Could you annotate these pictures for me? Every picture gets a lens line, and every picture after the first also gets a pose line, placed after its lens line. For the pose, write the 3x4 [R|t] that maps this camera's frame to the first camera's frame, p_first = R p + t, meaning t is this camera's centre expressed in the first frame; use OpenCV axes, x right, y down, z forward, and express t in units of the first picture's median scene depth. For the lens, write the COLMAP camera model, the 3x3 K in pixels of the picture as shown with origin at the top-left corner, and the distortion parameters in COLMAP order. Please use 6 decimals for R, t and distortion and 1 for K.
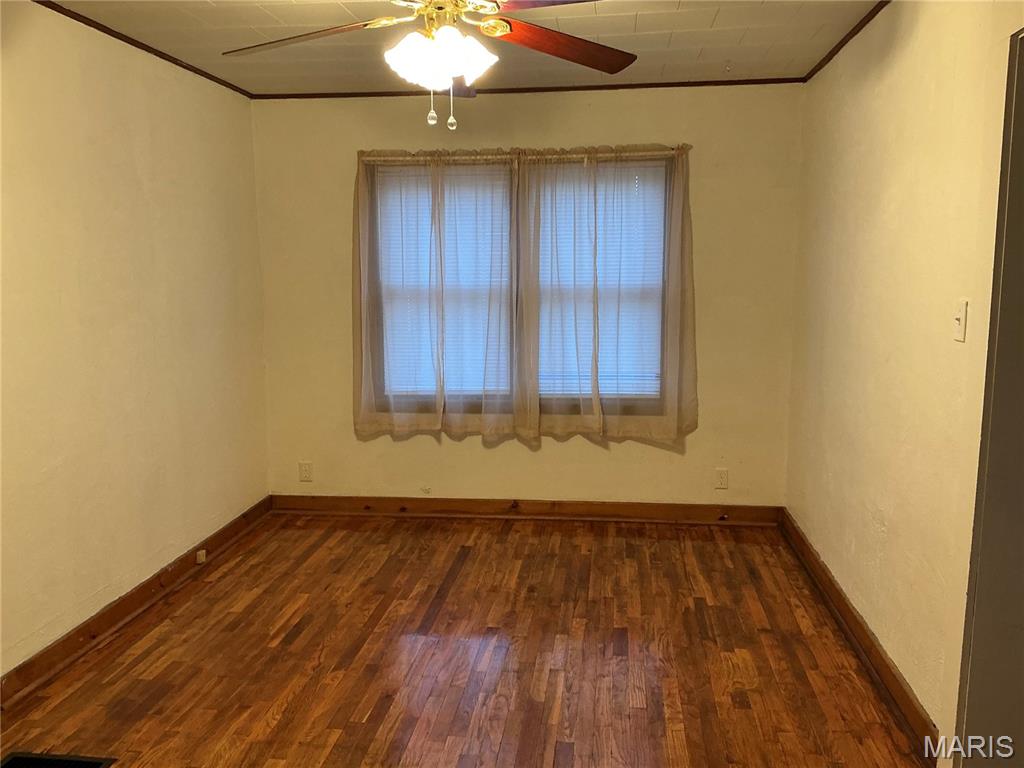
lens RADIAL K [[854.7, 0, 513.0], [0, 854.7, 382.1], [0, 0, 1]] dist [0.105230, -0.207068]
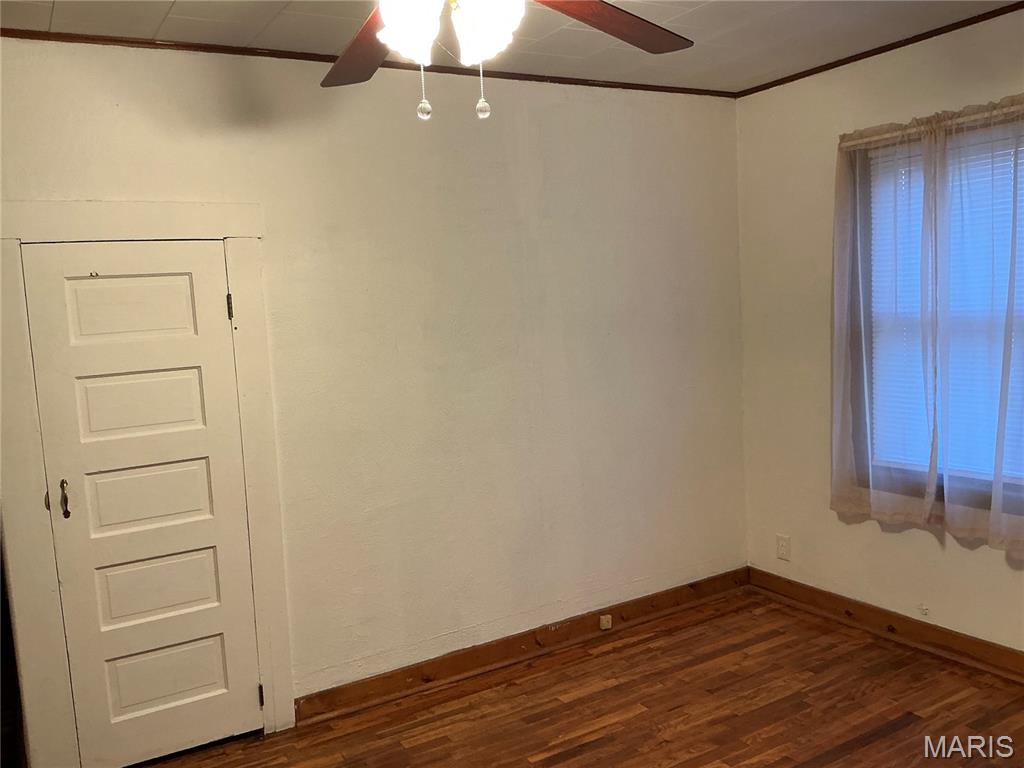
lens RADIAL K [[854.7, 0, 515.7], [0, 854.7, 377.0], [0, 0, 1]] dist [0.105230, -0.207068]
pose [[0.599438, 0.040000, -0.799421, 0.289625], [-0.052135, 0.998581, 0.010872, -0.058783], [0.798721, 0.035160, 0.600673, 0.368401]]
